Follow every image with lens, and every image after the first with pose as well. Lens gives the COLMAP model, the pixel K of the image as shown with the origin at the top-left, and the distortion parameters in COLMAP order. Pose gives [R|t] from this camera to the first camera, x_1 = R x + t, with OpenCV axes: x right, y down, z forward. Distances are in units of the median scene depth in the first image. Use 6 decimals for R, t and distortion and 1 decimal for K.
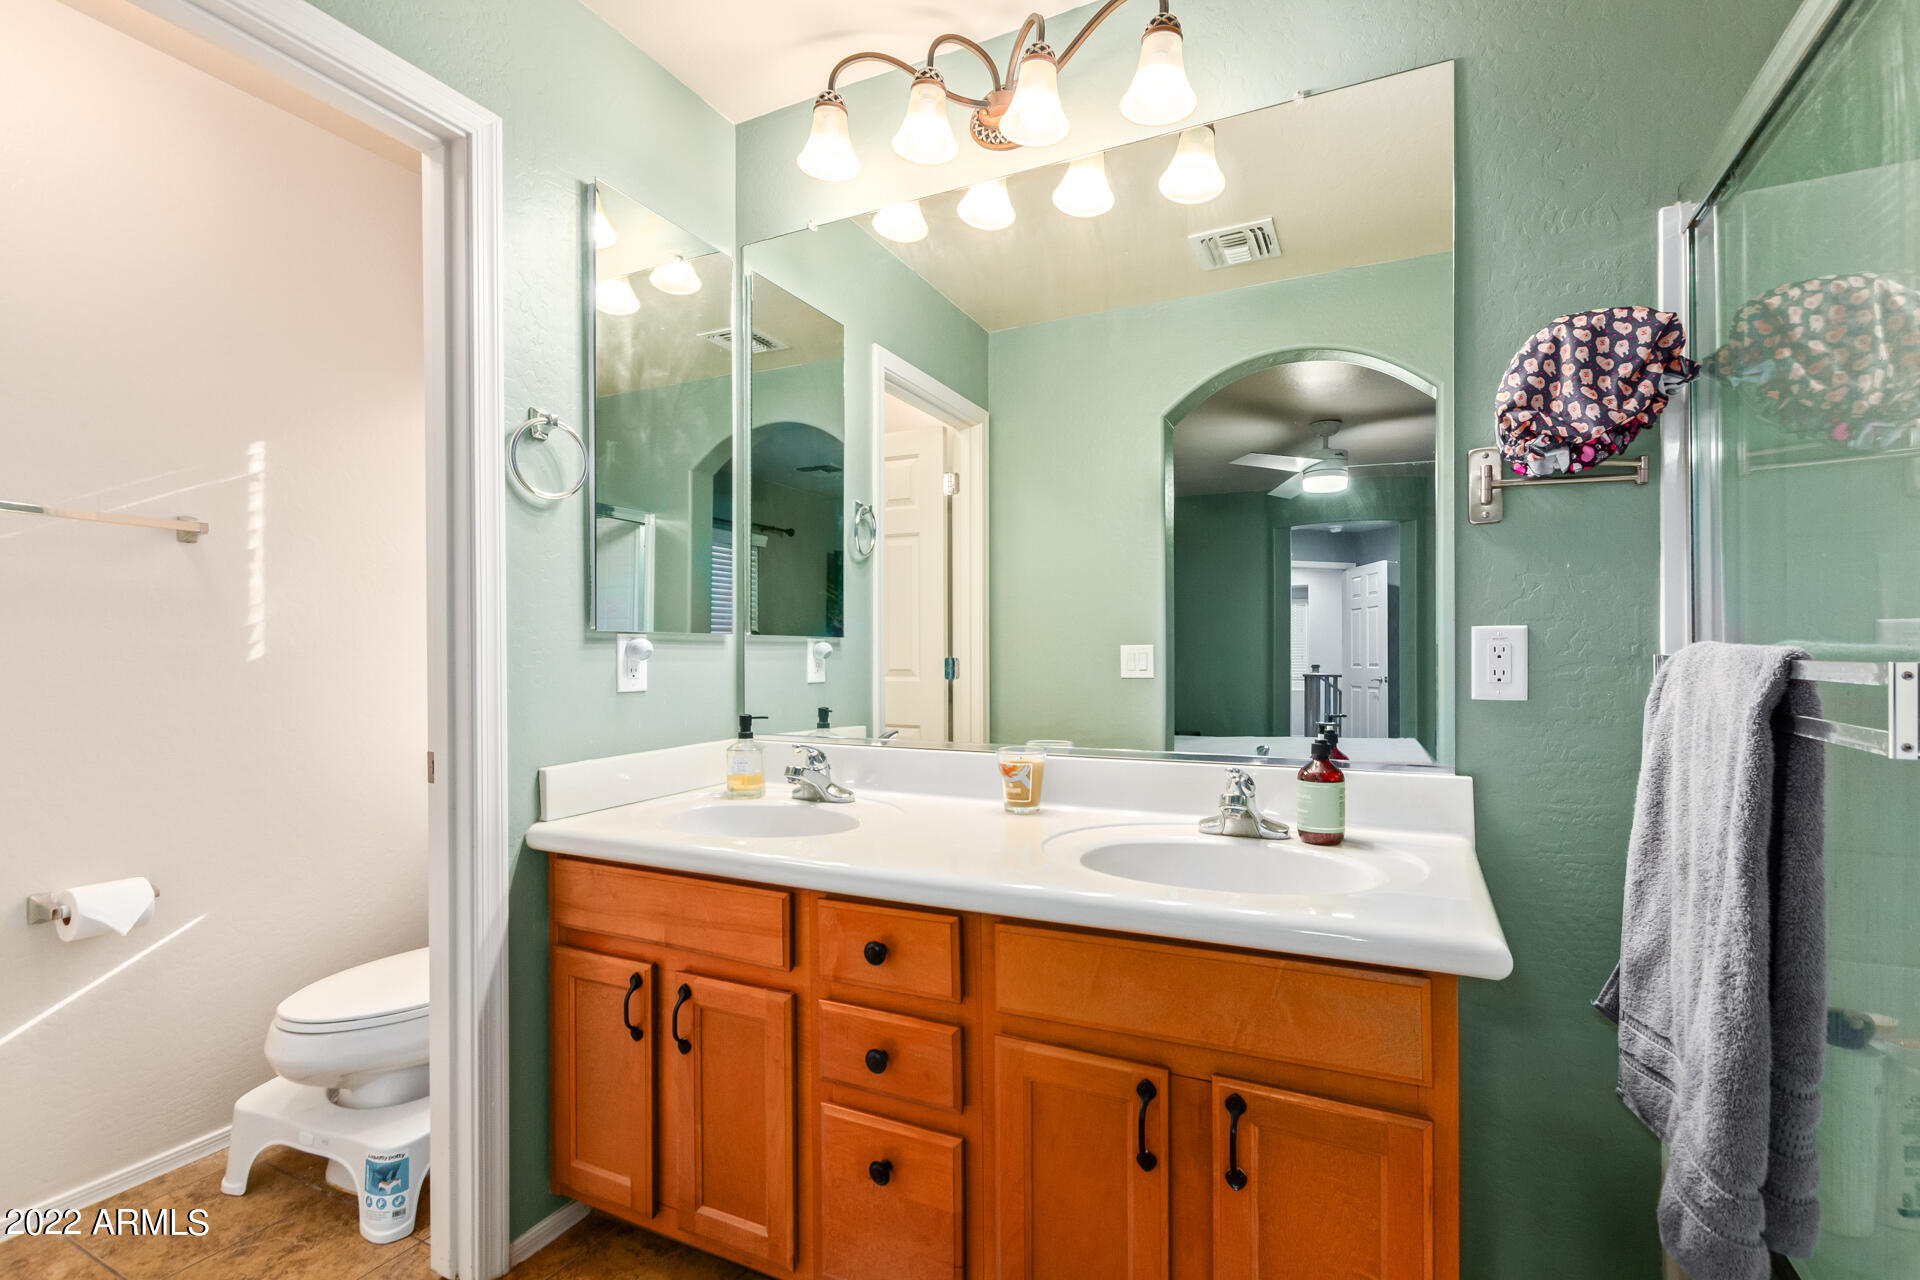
lens RADIAL K [[878.8, 0, 968.7], [0, 878.8, 648.5], [0, 0, 1]] dist [0.011258, -0.004152]
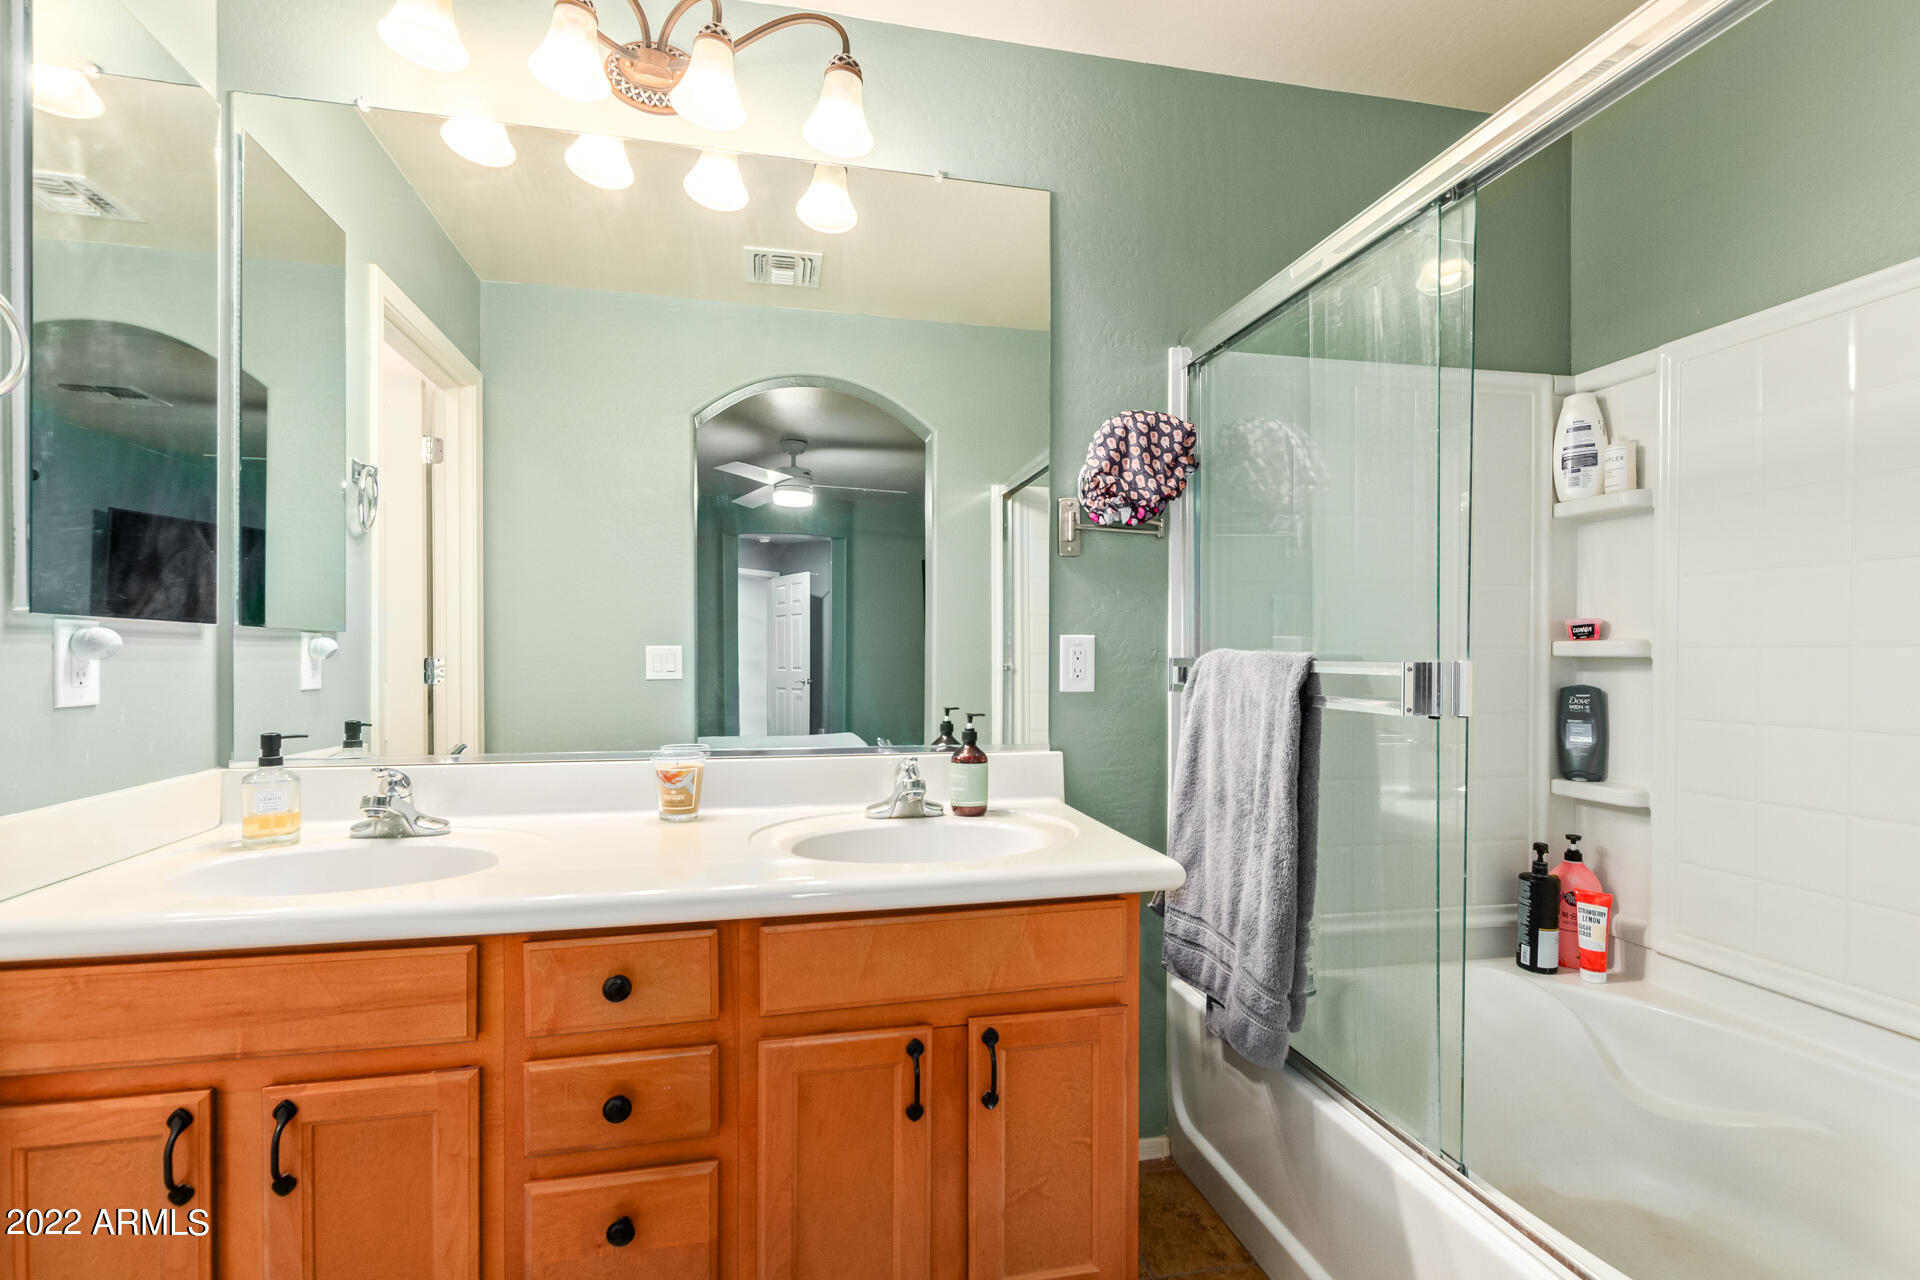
lens RADIAL K [[878.8, 0, 961.0], [0, 878.8, 653.1], [0, 0, 1]] dist [0.011258, -0.004152]
pose [[0.786811, 0.007033, 0.617154, -0.347246], [-0.008823, 0.999961, -0.000146, 0.002962], [-0.617131, -0.005330, 0.786842, 0.075636]]
